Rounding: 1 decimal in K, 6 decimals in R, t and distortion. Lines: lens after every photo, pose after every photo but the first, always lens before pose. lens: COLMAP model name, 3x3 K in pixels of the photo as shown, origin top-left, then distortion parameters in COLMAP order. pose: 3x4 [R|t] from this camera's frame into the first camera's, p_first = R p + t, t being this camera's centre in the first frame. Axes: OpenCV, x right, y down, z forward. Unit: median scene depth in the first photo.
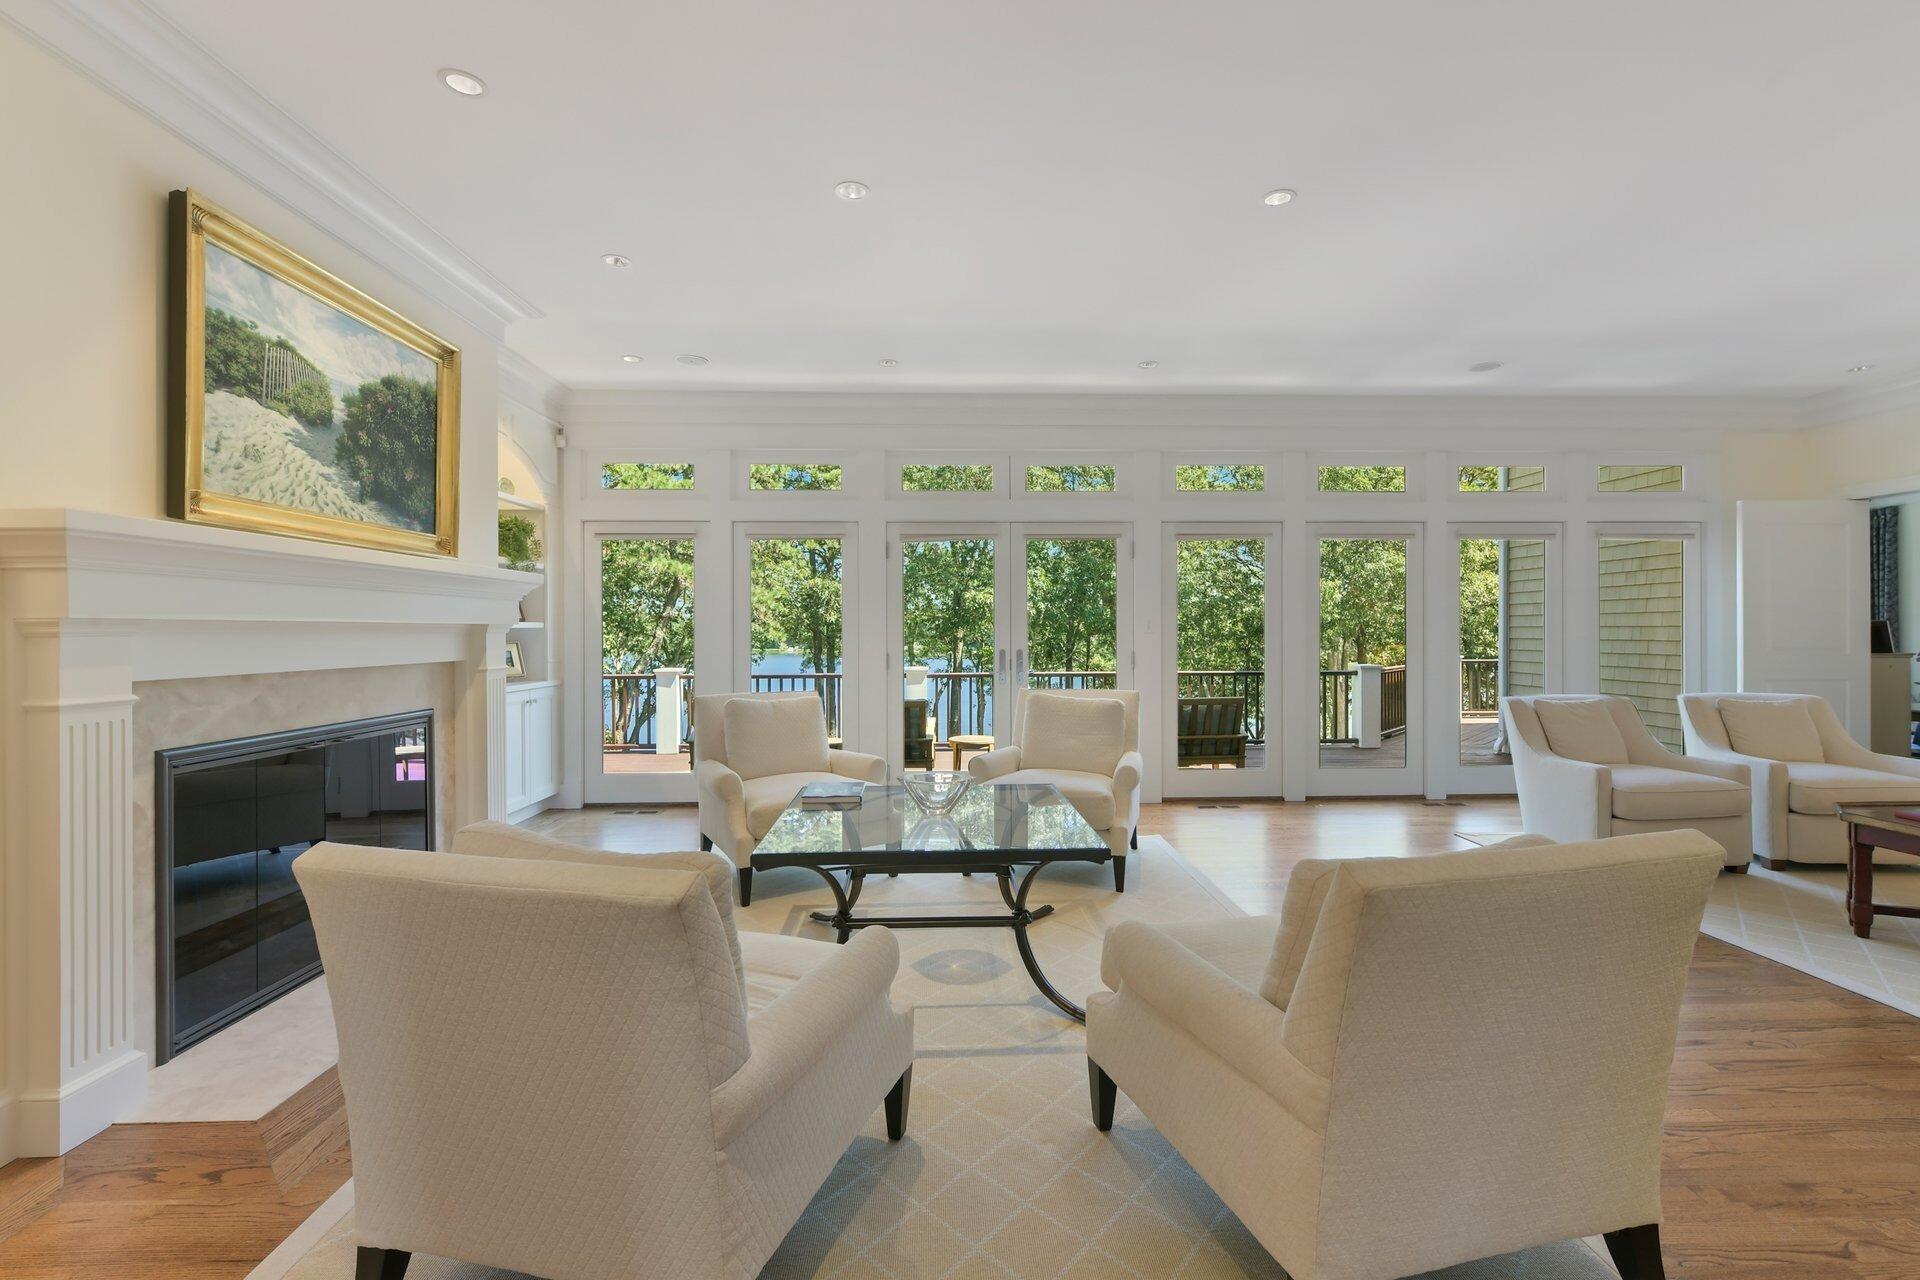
lens RADIAL K [[823.5, 0, 964.7], [0, 823.5, 636.1], [0, 0, 1]] dist [-0.000914, -0.000025]
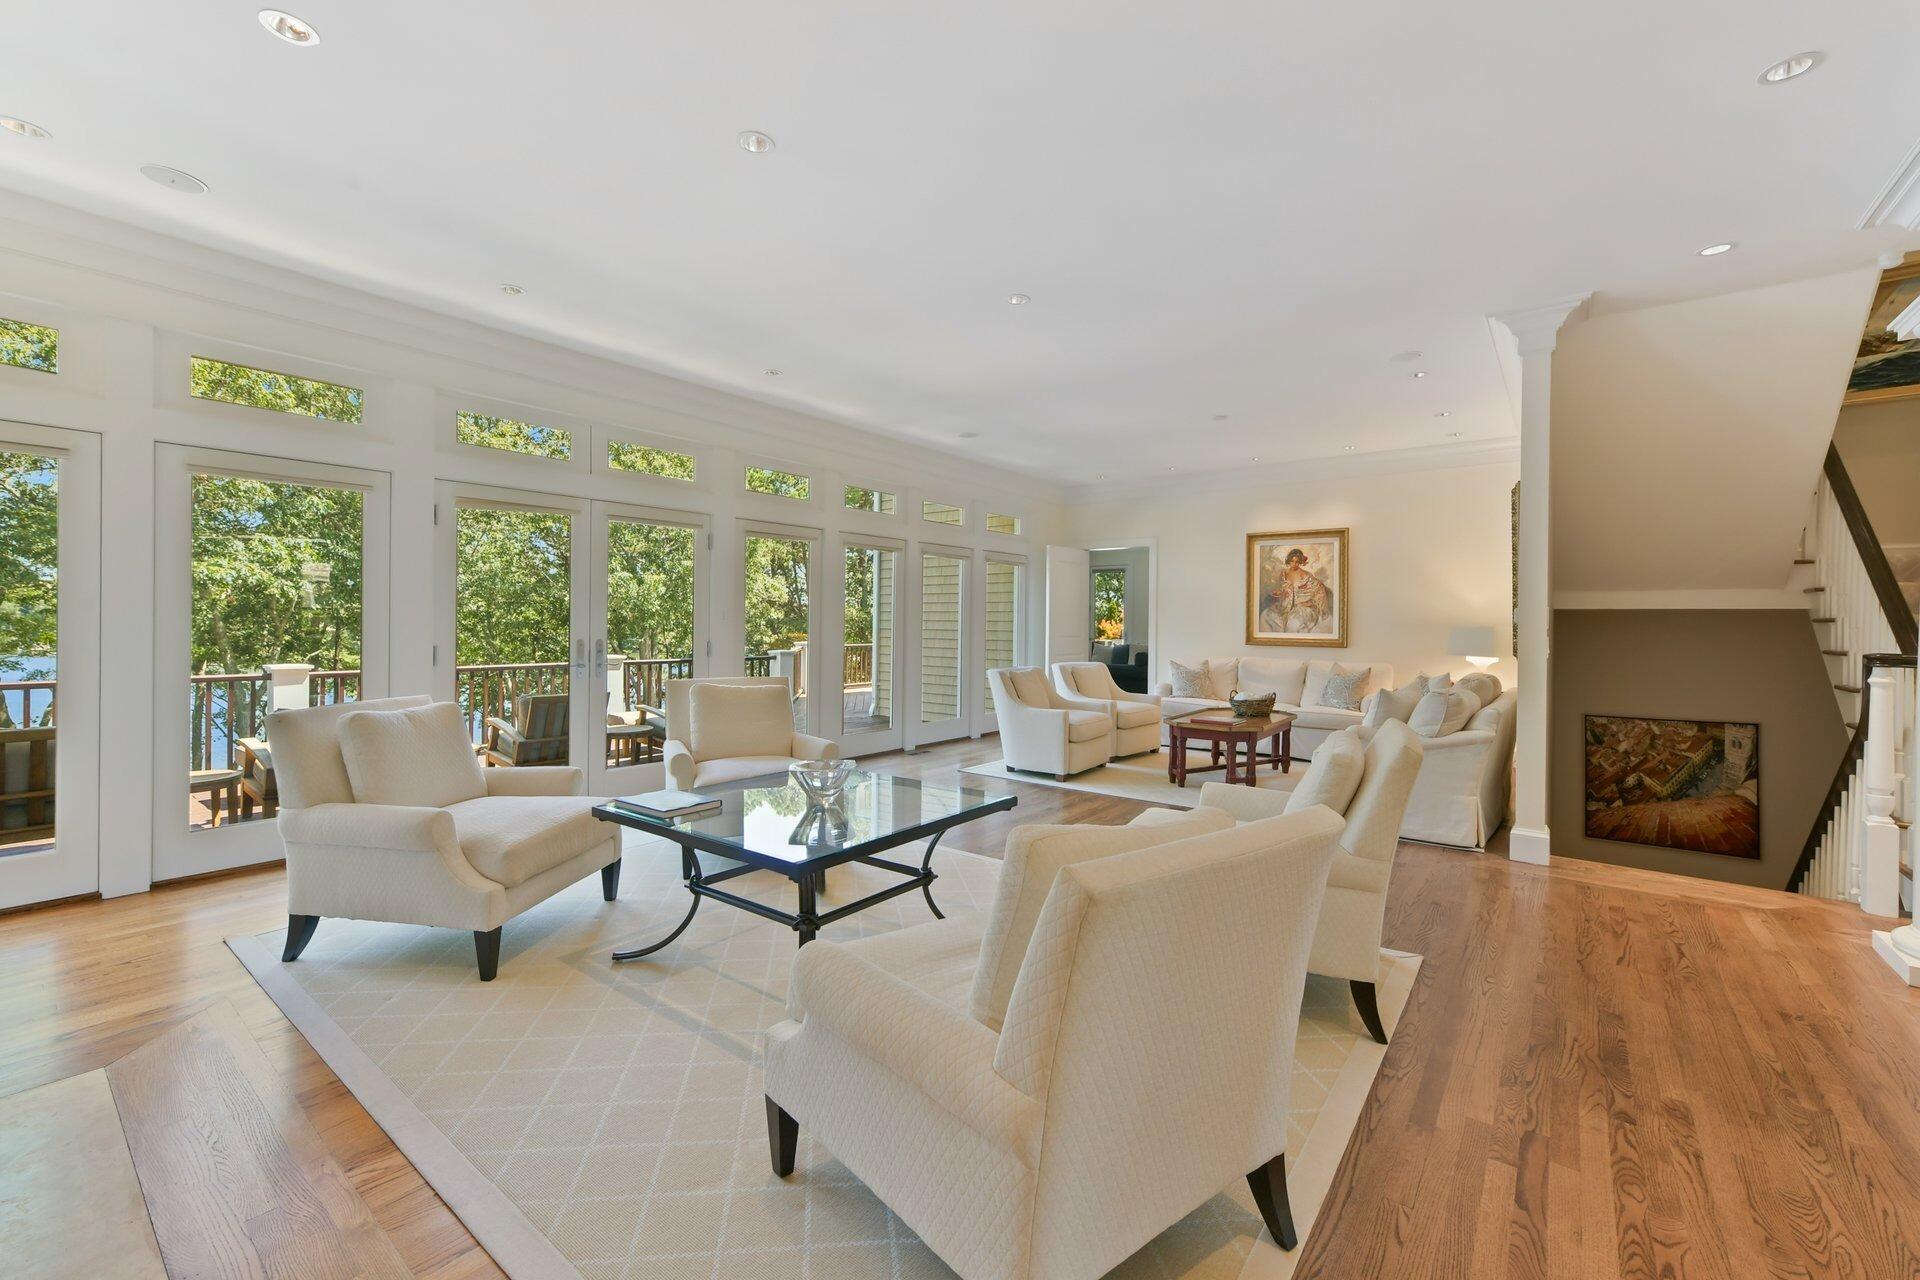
lens RADIAL K [[787.9, 0, 960.3], [0, 787.9, 625.3], [0, 0, 1]] dist [-0.000364, 0.000052]
pose [[0.637072, 0.006572, 0.770776, -0.432000], [-0.006226, 0.999975, -0.003379, 0.001898], [-0.770779, -0.002646, 0.637097, 0.162922]]
